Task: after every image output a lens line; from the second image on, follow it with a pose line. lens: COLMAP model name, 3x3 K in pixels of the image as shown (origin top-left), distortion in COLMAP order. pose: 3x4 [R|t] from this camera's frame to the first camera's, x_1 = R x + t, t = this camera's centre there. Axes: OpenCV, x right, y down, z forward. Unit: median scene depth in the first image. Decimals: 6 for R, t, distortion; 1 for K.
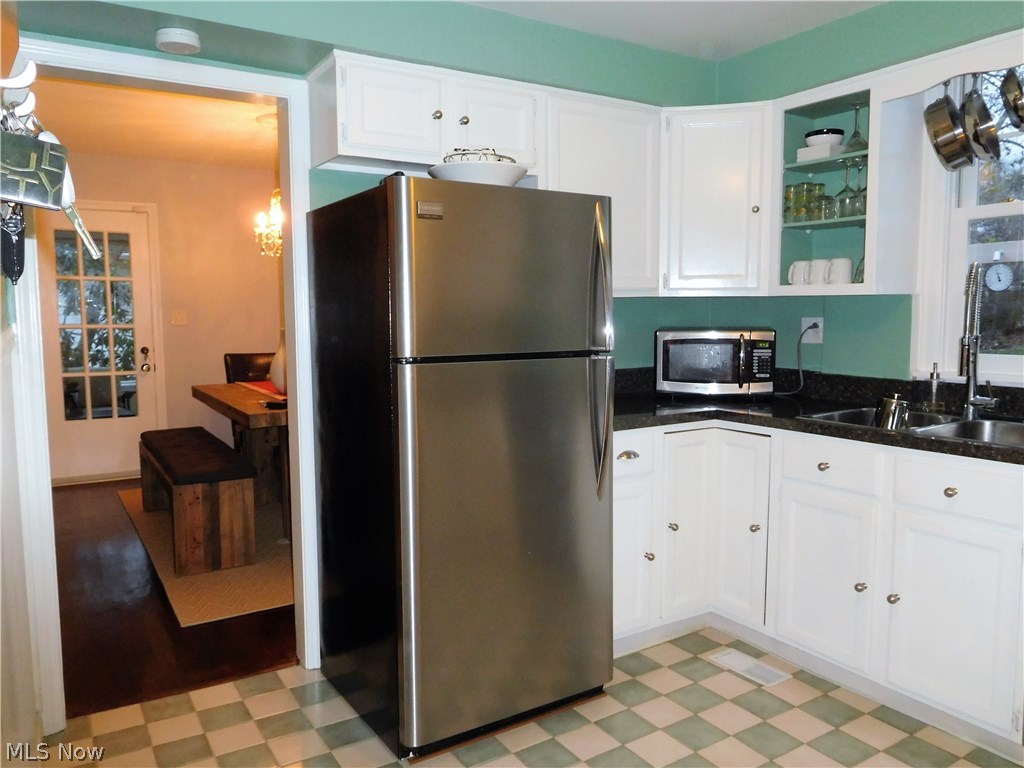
lens RADIAL K [[759.6, 0, 513.6], [0, 759.6, 392.4], [0, 0, 1]] dist [-0.018926, 0.000350]
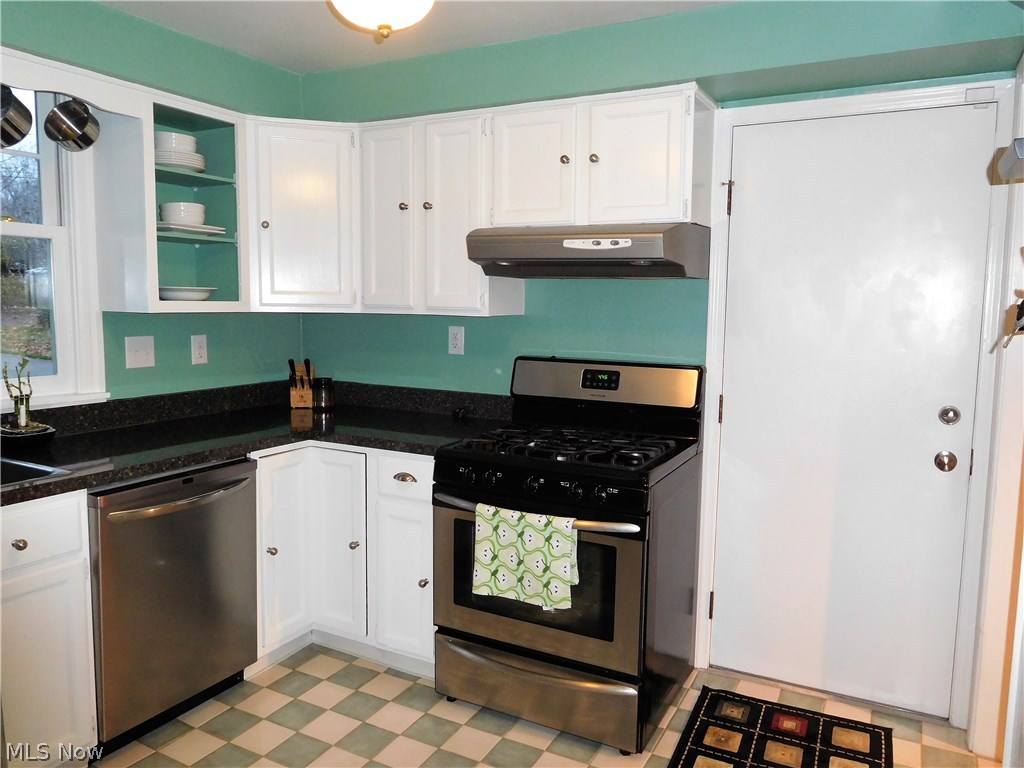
lens RADIAL K [[759.6, 0, 515.9], [0, 759.6, 392.7], [0, 0, 1]] dist [-0.018926, 0.000350]
pose [[-0.498840, -0.094531, 0.861523, -0.370751], [0.077249, 0.985228, 0.152834, -0.107460], [-0.863244, 0.142791, -0.484169, 0.694287]]
